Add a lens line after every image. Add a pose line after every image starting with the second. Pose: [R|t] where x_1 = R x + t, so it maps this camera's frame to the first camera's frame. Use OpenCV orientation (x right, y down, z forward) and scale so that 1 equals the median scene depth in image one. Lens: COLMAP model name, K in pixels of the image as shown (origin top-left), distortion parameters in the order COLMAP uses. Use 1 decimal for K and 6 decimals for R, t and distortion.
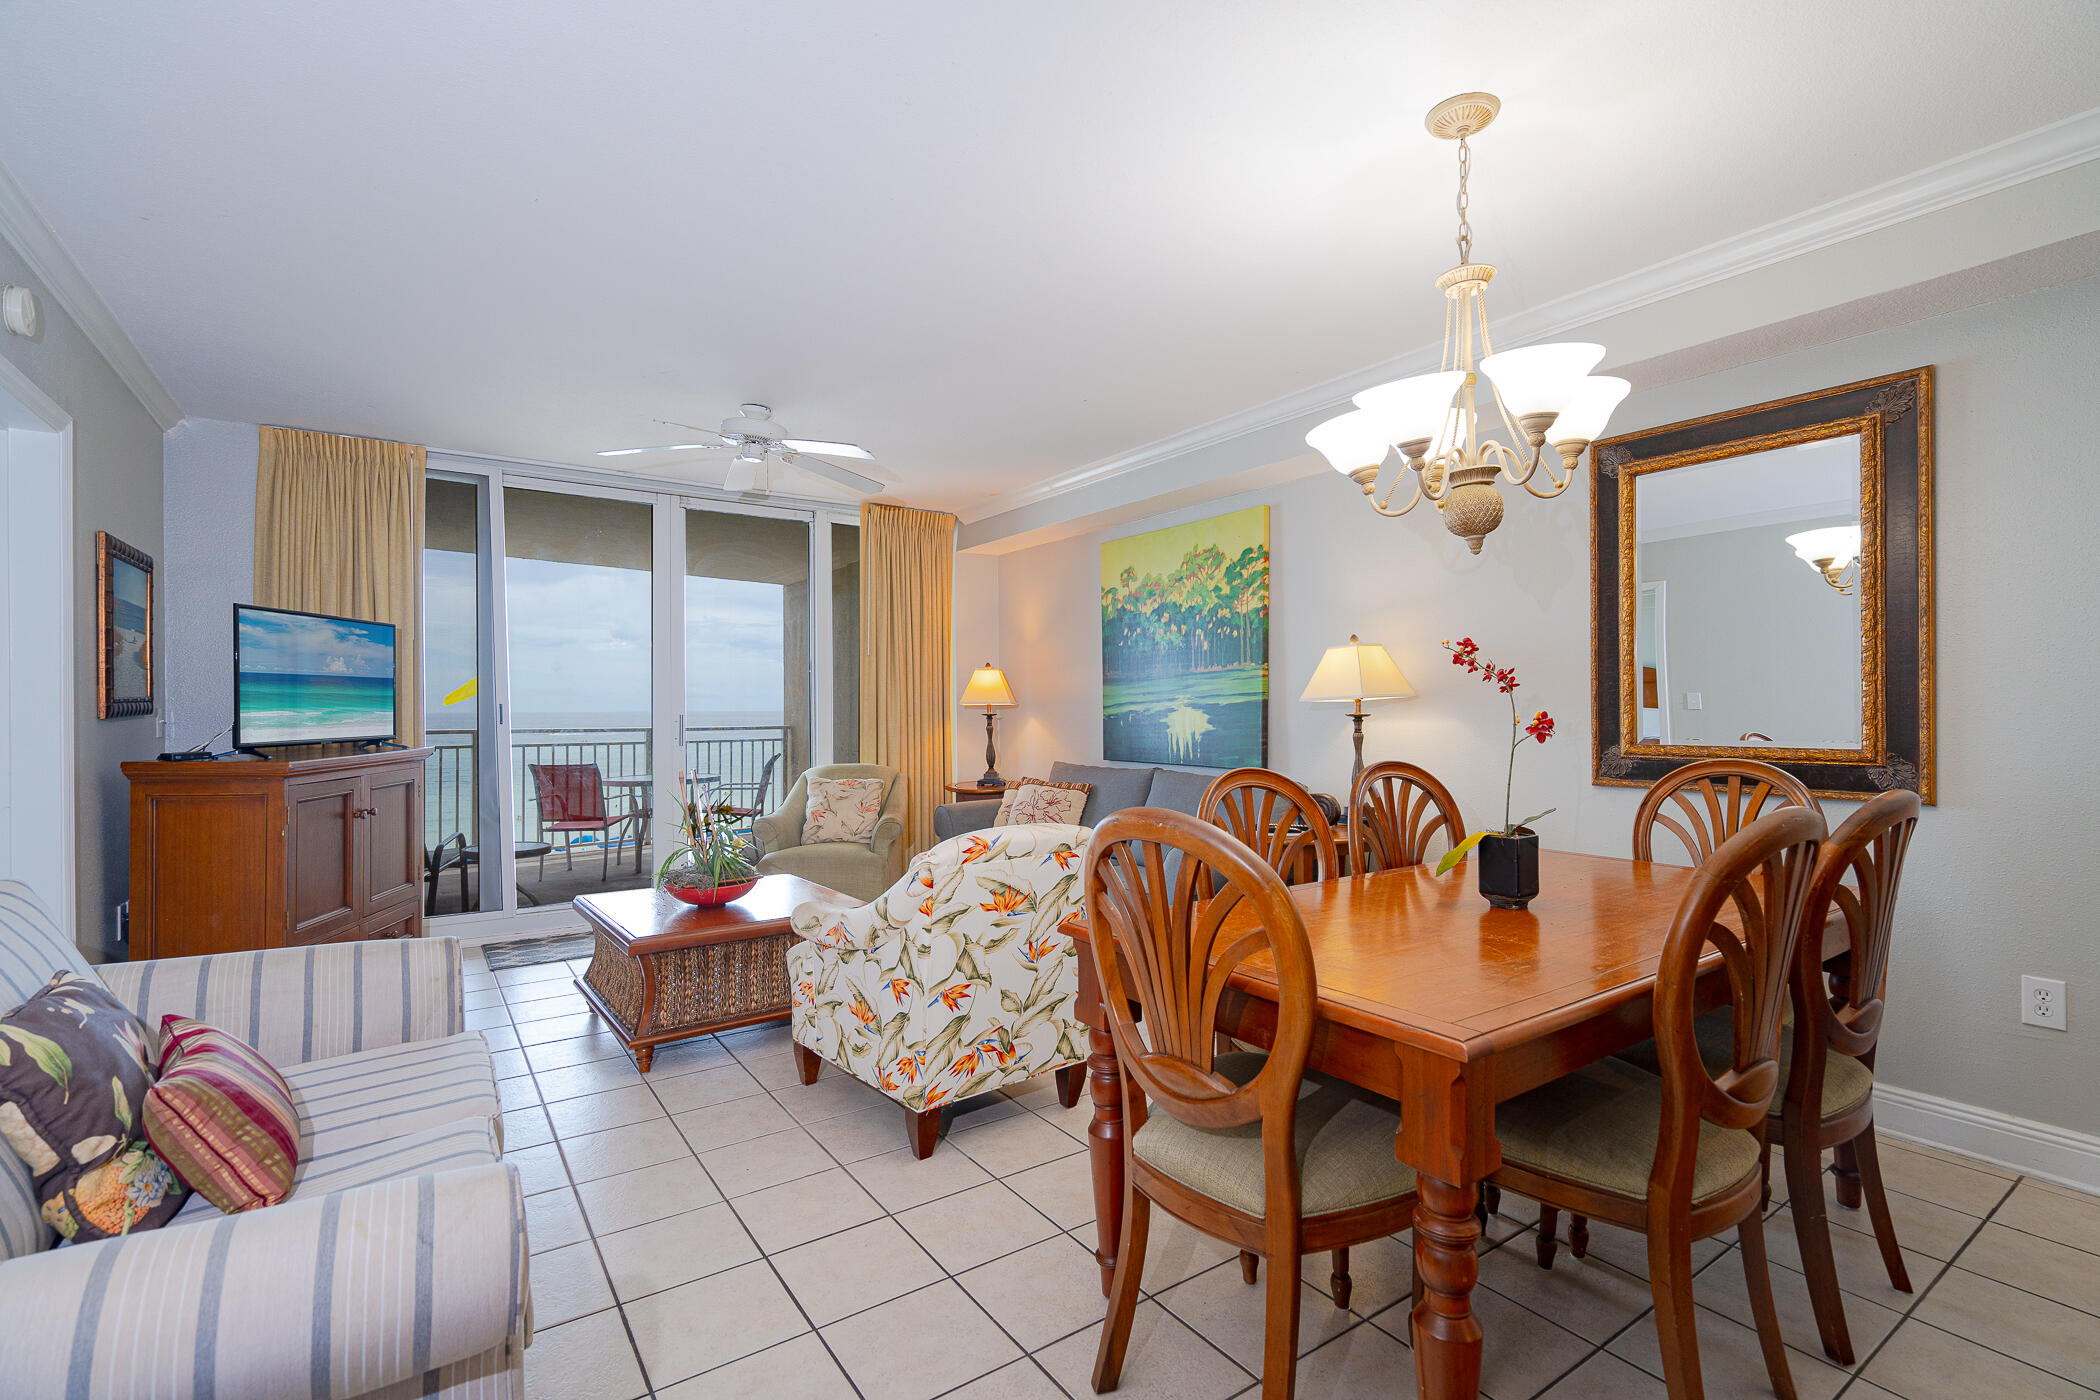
lens RADIAL K [[960.5, 0, 1049.6], [0, 960.5, 705.6], [0, 0, 1]] dist [-0.004533, 0.002810]
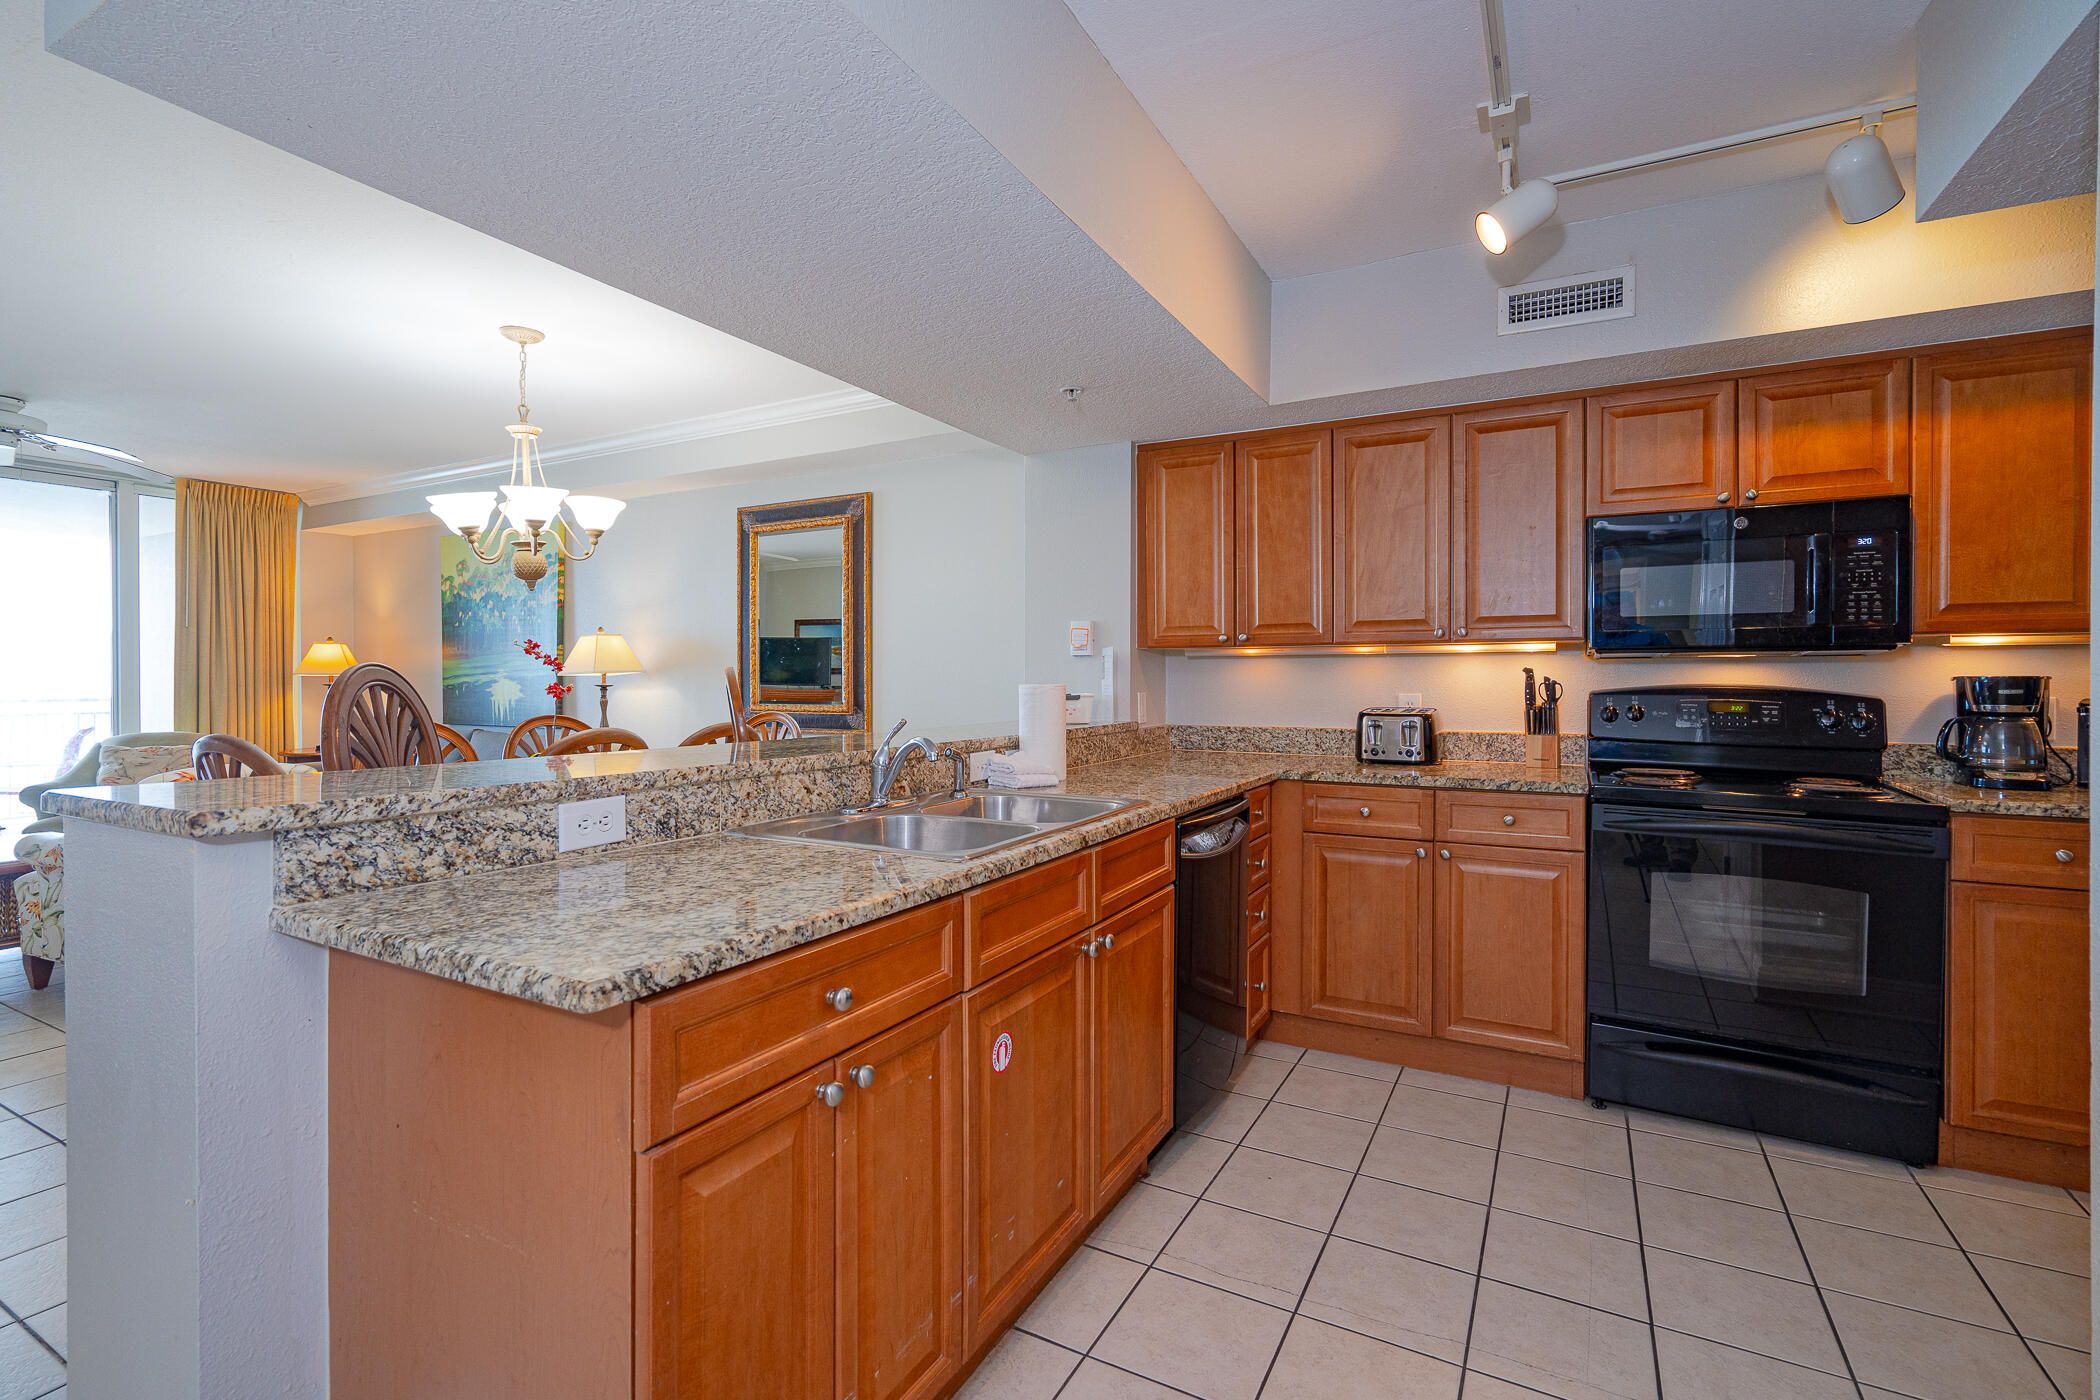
lens RADIAL K [[960.5, 0, 1051.1], [0, 960.5, 689.8], [0, 0, 1]] dist [-0.004533, 0.002810]
pose [[0.894020, -0.000130, 0.448027, 0.224285], [-0.005883, 0.999910, 0.012030, -0.003285], [-0.447988, -0.013390, 0.893939, -0.419232]]
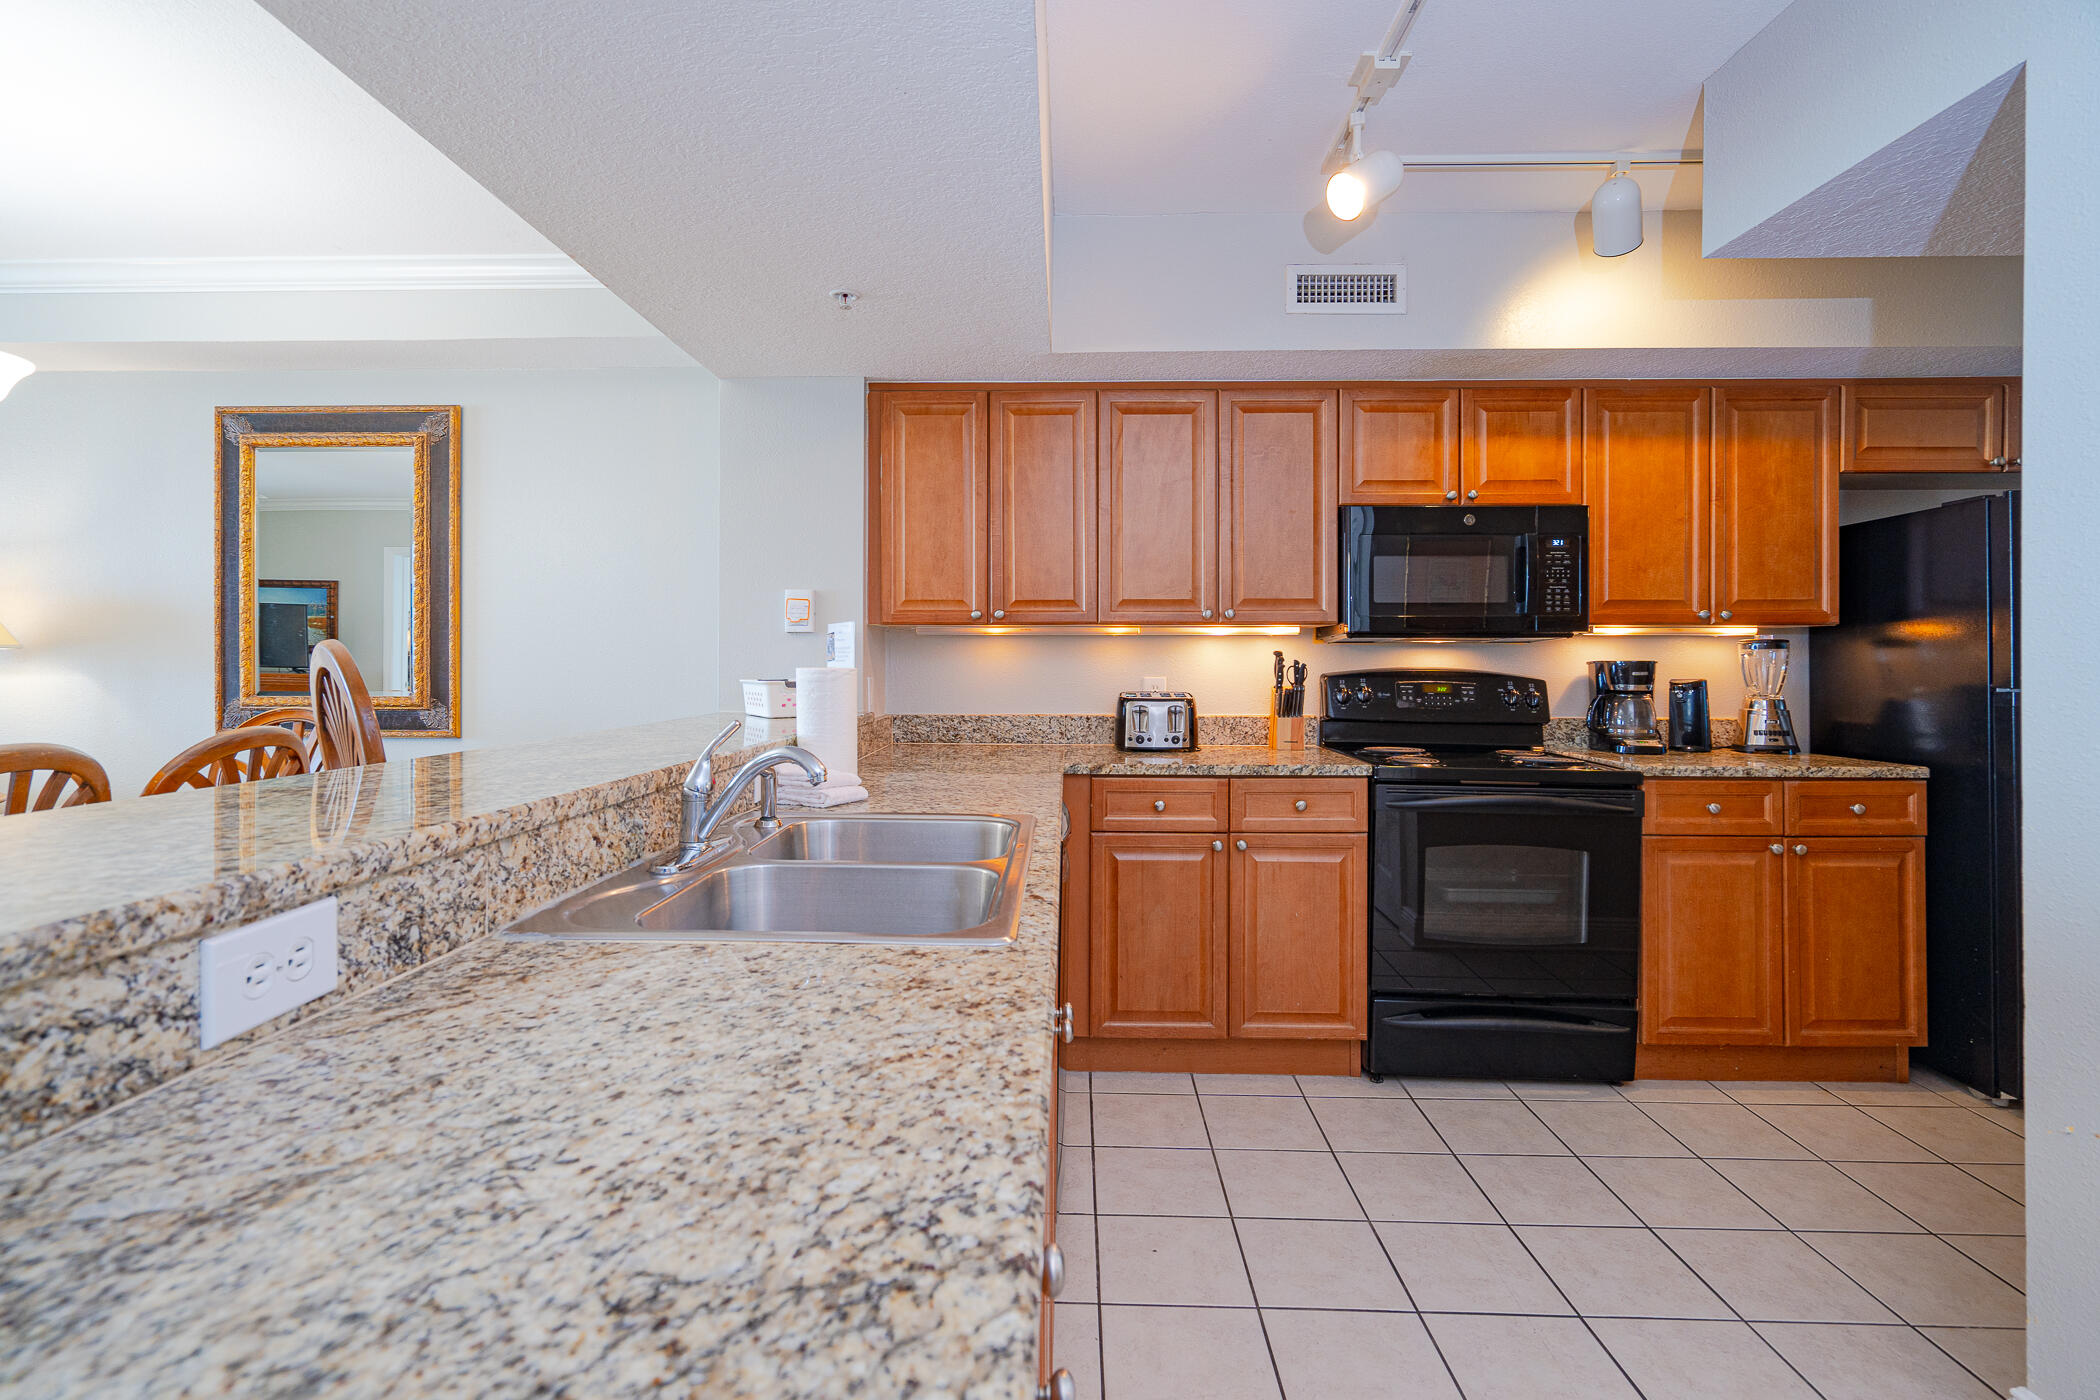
lens RADIAL K [[960.5, 0, 1044.3], [0, 960.5, 665.0], [0, 0, 1]] dist [-0.004533, 0.002810]
pose [[0.592543, 0.004458, 0.805526, 0.179879], [-0.008095, 0.999967, 0.000421, -0.001661], [-0.805498, -0.006770, 0.592560, -0.238465]]
